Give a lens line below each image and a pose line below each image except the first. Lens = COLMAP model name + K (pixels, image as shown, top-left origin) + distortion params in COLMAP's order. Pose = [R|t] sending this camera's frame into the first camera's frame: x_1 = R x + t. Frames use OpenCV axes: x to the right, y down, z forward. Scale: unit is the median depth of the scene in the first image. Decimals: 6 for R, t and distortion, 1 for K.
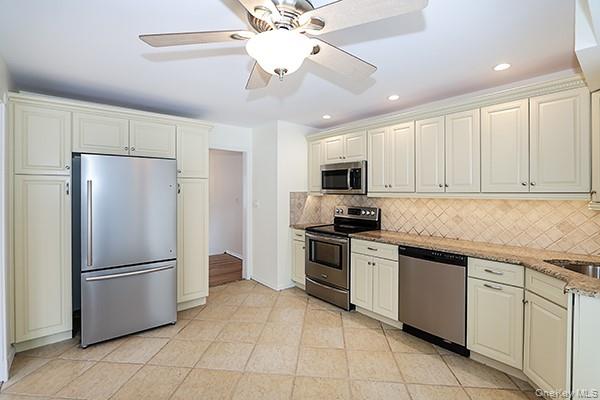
lens RADIAL K [[278.4, 0, 256.5], [0, 278.4, 186.1], [0, 0, 1]] dist [-0.014100, -0.000481]
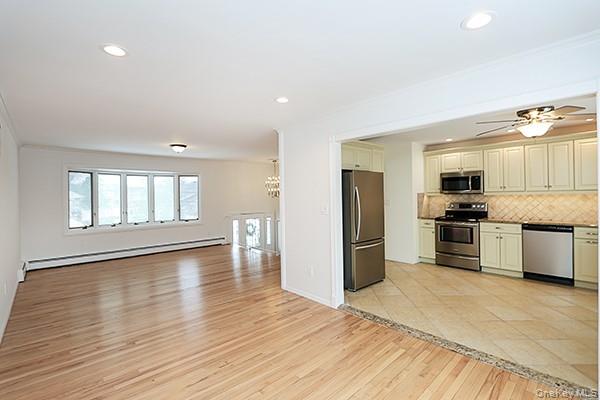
lens RADIAL K [[278.4, 0, 275.1], [0, 278.4, 190.3], [0, 0, 1]] dist [-0.014100, -0.000481]
pose [[0.997784, -0.015626, 0.064674, -0.873753], [0.015747, 0.999875, -0.001361, -0.001649], [-0.064645, 0.002377, 0.997906, -0.431334]]
